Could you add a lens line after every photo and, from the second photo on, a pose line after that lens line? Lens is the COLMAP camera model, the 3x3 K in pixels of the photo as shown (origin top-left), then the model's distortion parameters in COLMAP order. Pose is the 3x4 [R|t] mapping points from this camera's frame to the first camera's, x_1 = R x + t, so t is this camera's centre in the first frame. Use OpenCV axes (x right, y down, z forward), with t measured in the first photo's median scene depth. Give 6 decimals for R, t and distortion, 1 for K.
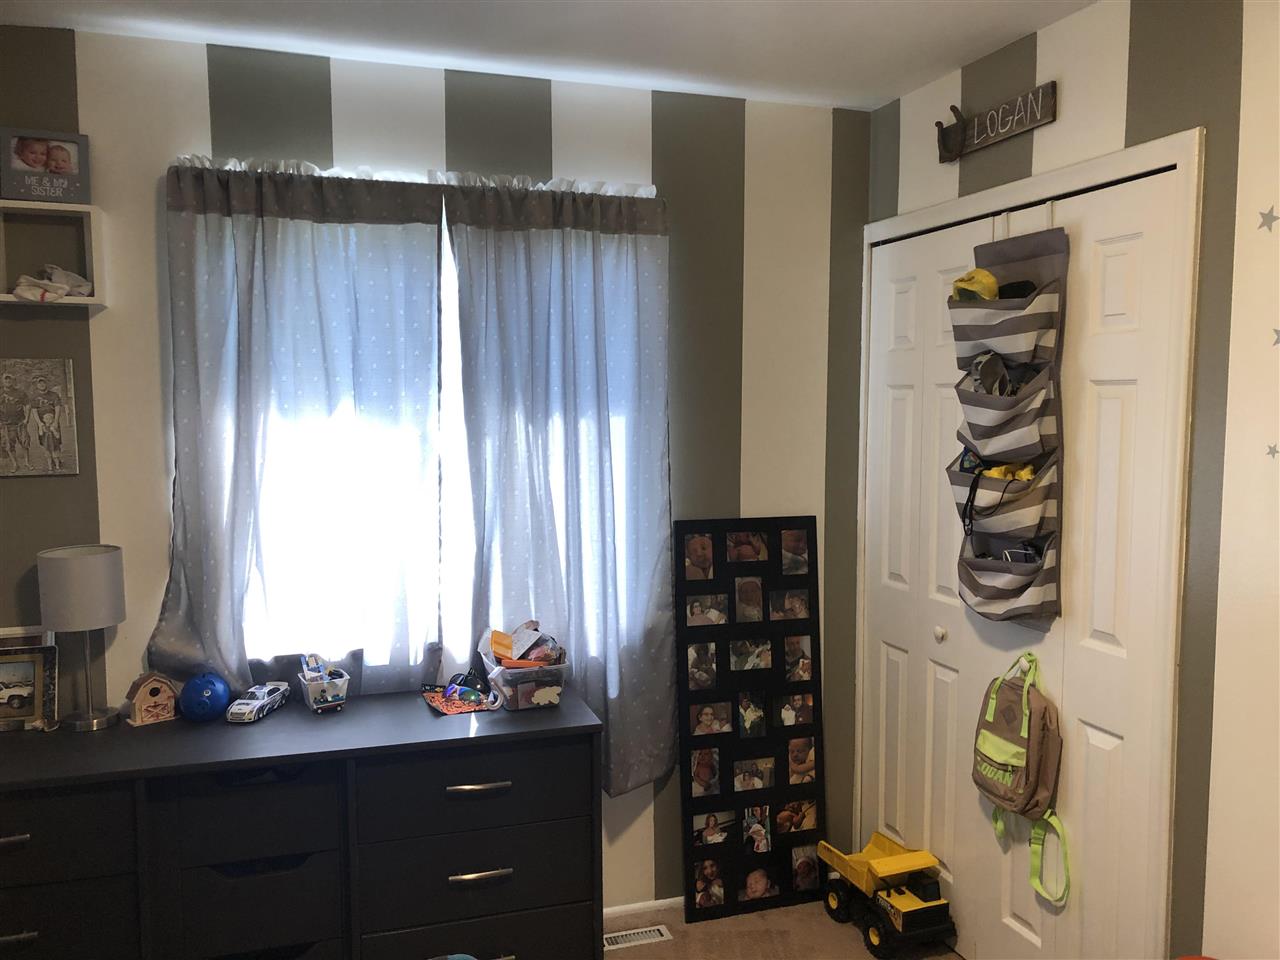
lens RADIAL K [[1041.8, 0, 638.9], [0, 1041.8, 491.9], [0, 0, 1]] dist [0.011979, -0.017466]
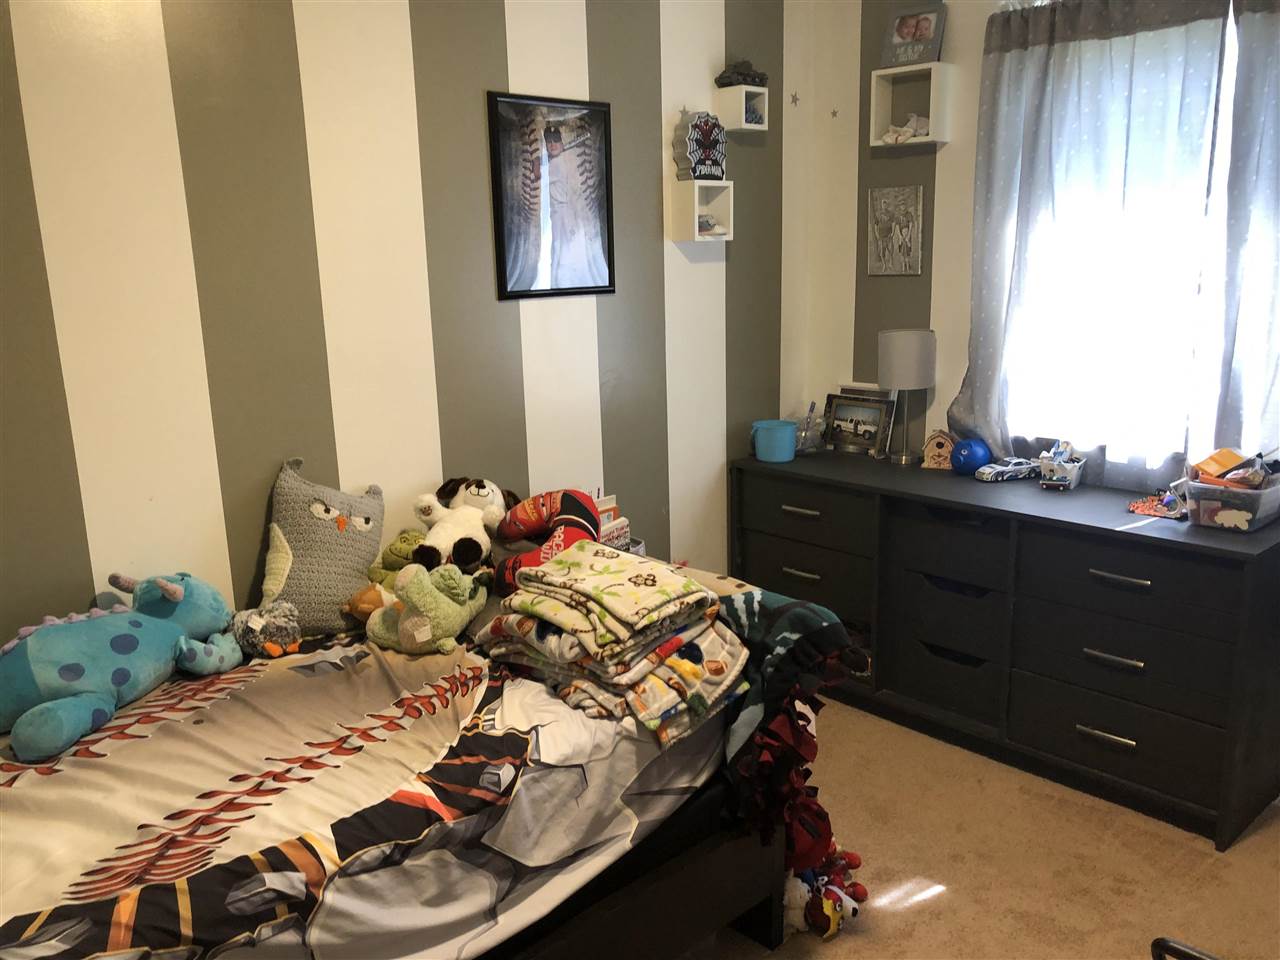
lens RADIAL K [[1041.8, 0, 636.8], [0, 1041.8, 476.4], [0, 0, 1]] dist [0.011979, -0.017466]
pose [[0.423338, 0.187943, -0.886263, 0.531398], [-0.055325, 0.981783, 0.181772, 0.013687], [0.904281, -0.027919, 0.426024, 0.099125]]
